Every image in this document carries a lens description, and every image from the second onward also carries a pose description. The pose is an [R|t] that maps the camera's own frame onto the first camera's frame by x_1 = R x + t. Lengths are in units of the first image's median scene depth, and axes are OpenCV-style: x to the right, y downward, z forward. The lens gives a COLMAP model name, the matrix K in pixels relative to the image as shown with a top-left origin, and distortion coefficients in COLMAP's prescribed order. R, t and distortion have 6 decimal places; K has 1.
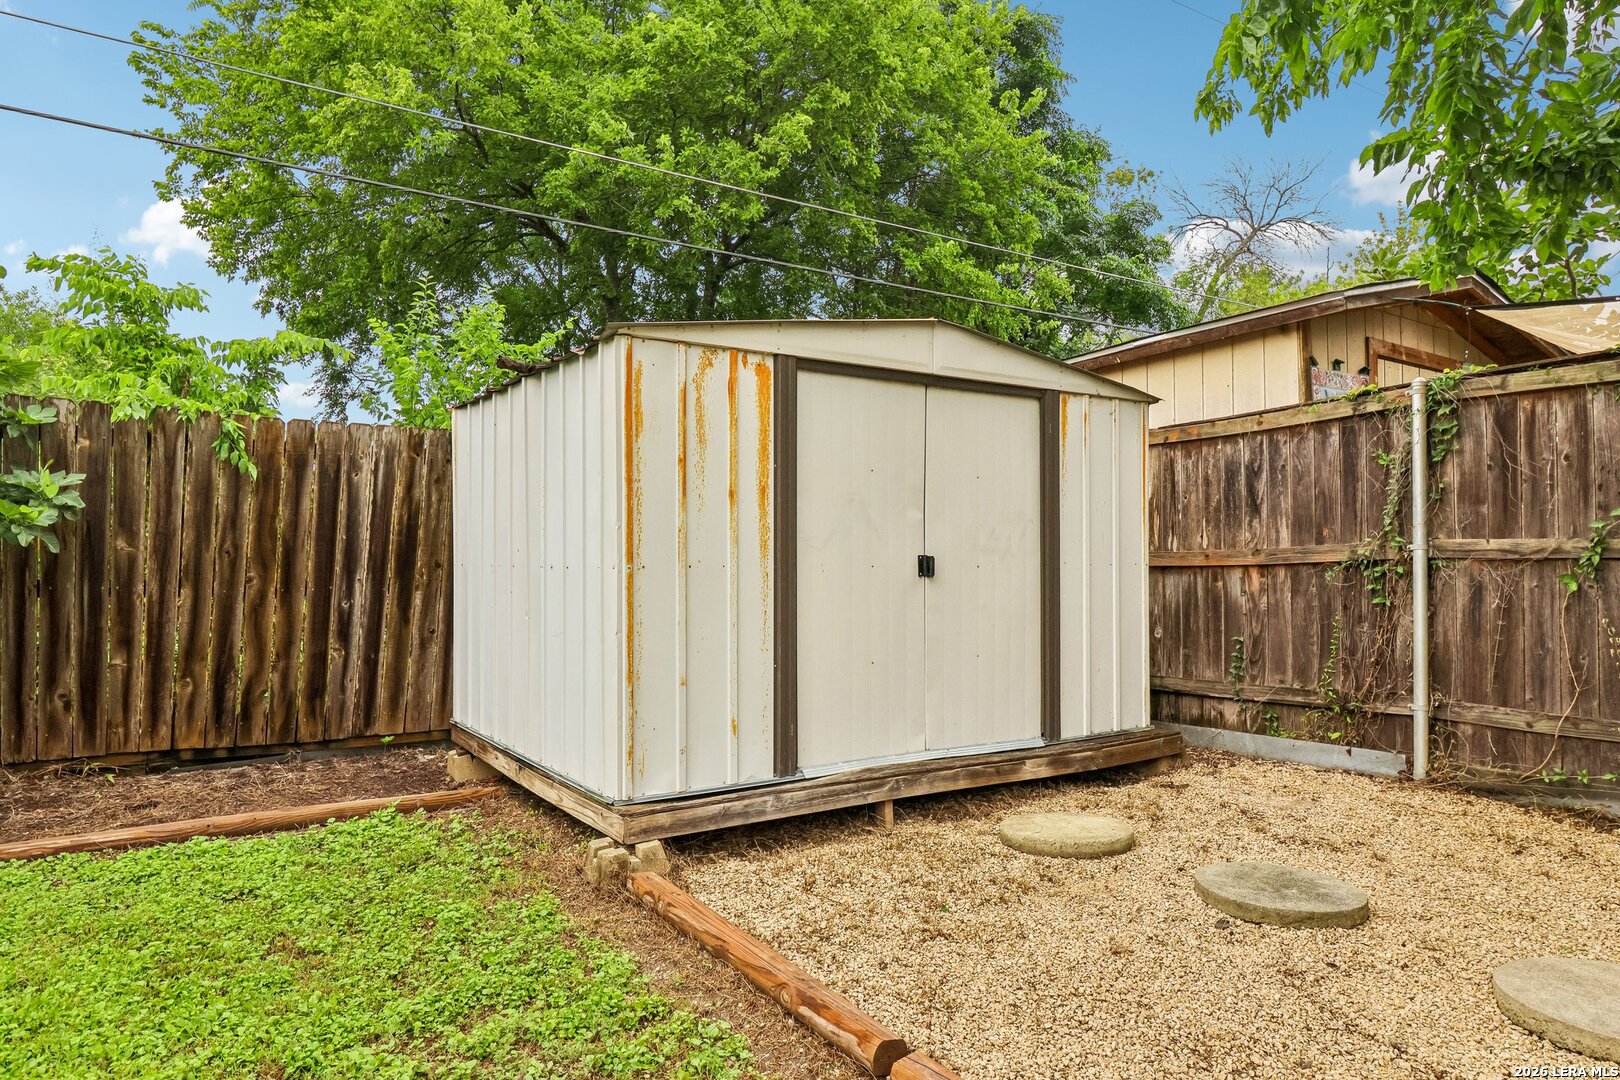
lens RADIAL K [[1036.2, 0, 799.9], [0, 1036.2, 547.0], [0, 0, 1]] dist [0.007133, 0.000321]
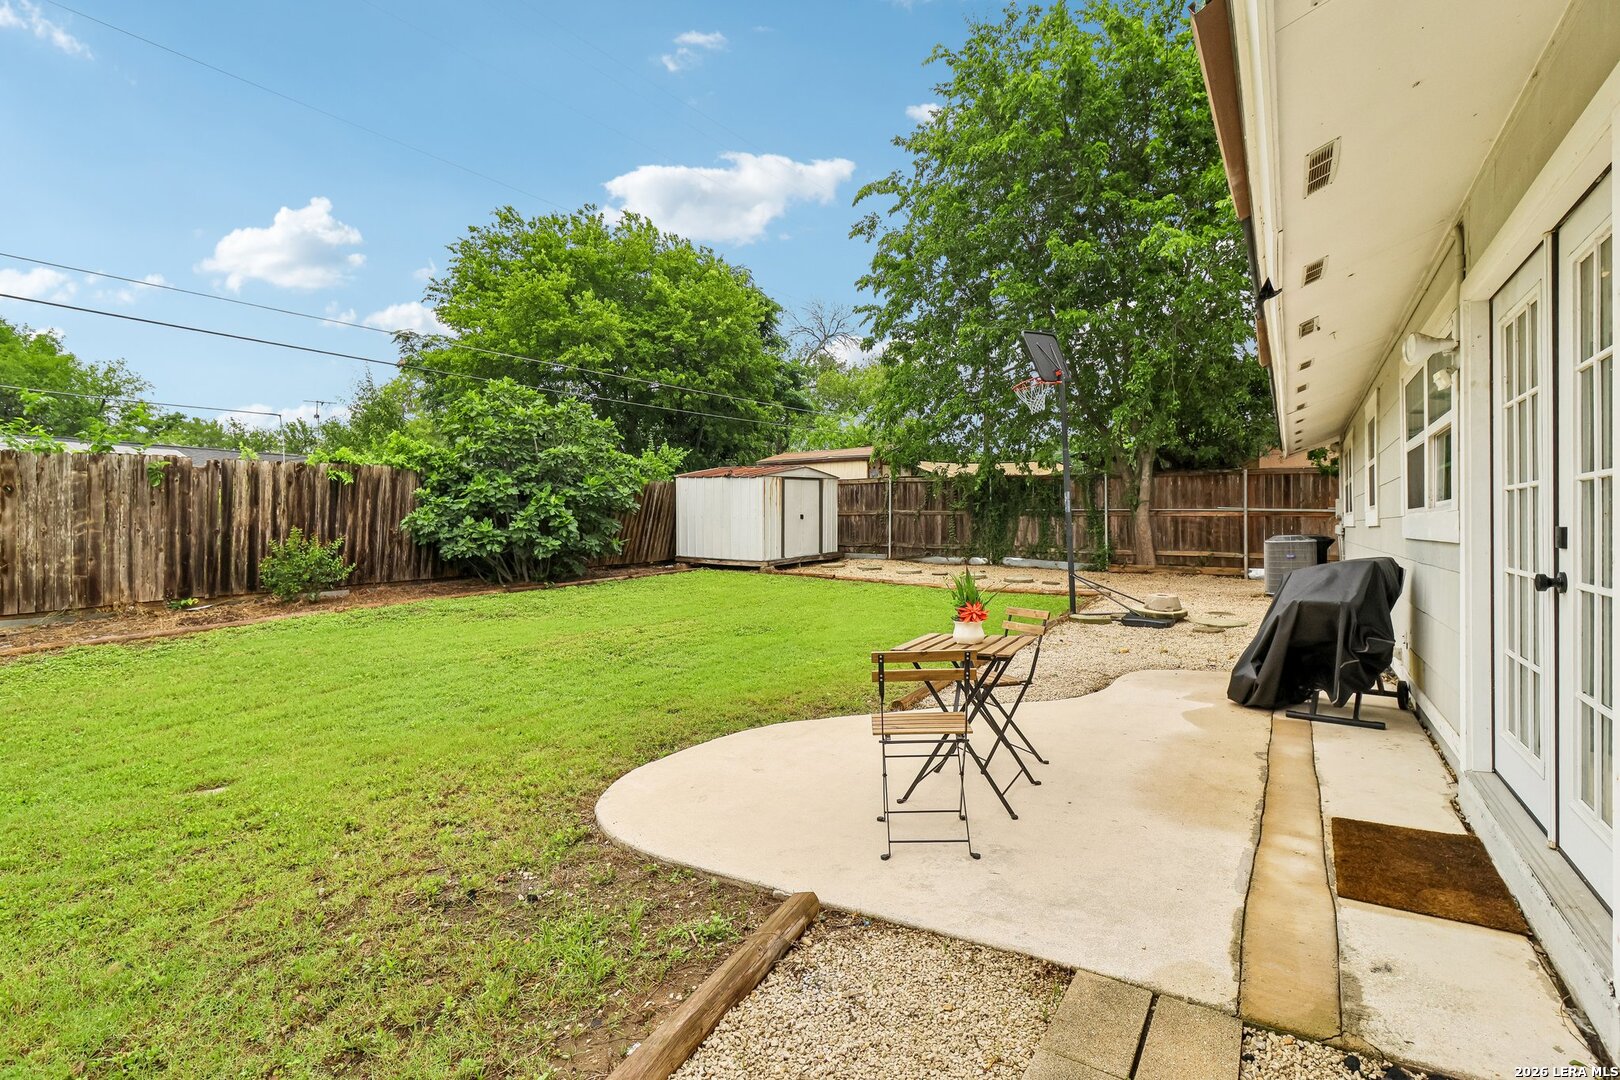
lens RADIAL K [[746.3, 0, 811.0], [0, 746.3, 531.7], [0, 0, 1]] dist [0.003088, -0.001180]
pose [[0.911375, -0.016880, 0.411230, -1.154032], [-0.009564, 0.998020, 0.062162, -0.117271], [-0.411465, -0.060585, 0.909409, -1.987287]]
